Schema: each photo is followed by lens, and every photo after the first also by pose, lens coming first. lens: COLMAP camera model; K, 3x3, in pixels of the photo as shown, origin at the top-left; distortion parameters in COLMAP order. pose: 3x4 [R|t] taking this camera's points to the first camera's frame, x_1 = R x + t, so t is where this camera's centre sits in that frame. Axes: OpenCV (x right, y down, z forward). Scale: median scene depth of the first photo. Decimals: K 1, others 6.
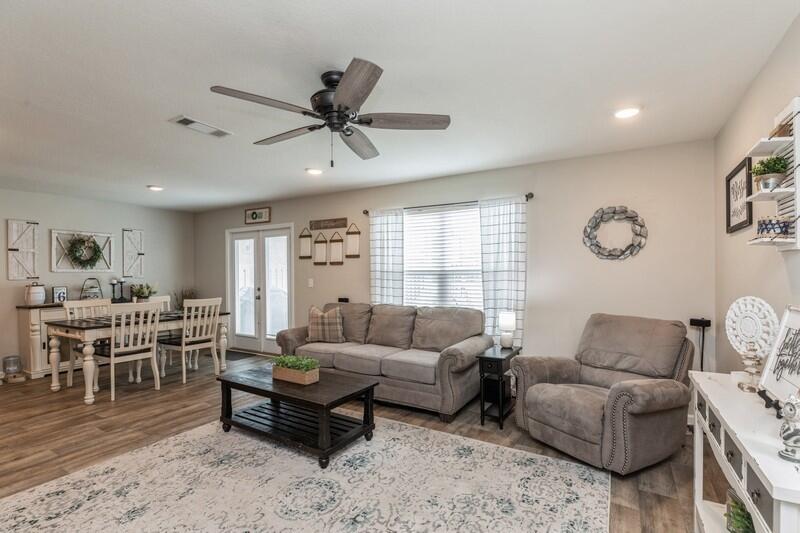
lens RADIAL K [[372.6, 0, 400.0], [0, 372.6, 269.7], [0, 0, 1]] dist [-0.004778, -0.000786]
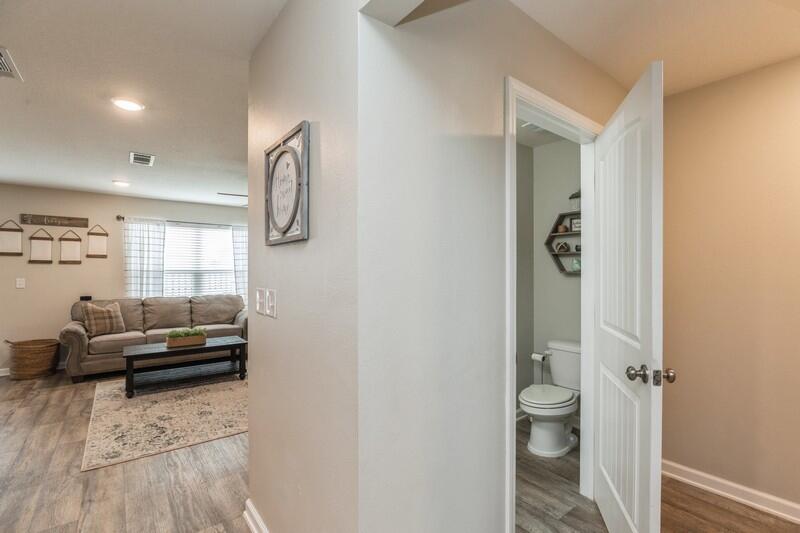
lens RADIAL K [[372.6, 0, 400.0], [0, 372.6, 269.7], [0, 0, 1]] dist [-0.004778, -0.000786]
pose [[0.367191, 0.005790, 0.930128, -0.797035], [-0.007731, 0.999965, -0.003172, -0.000837], [-0.930114, -0.006026, 0.367222, -0.186268]]
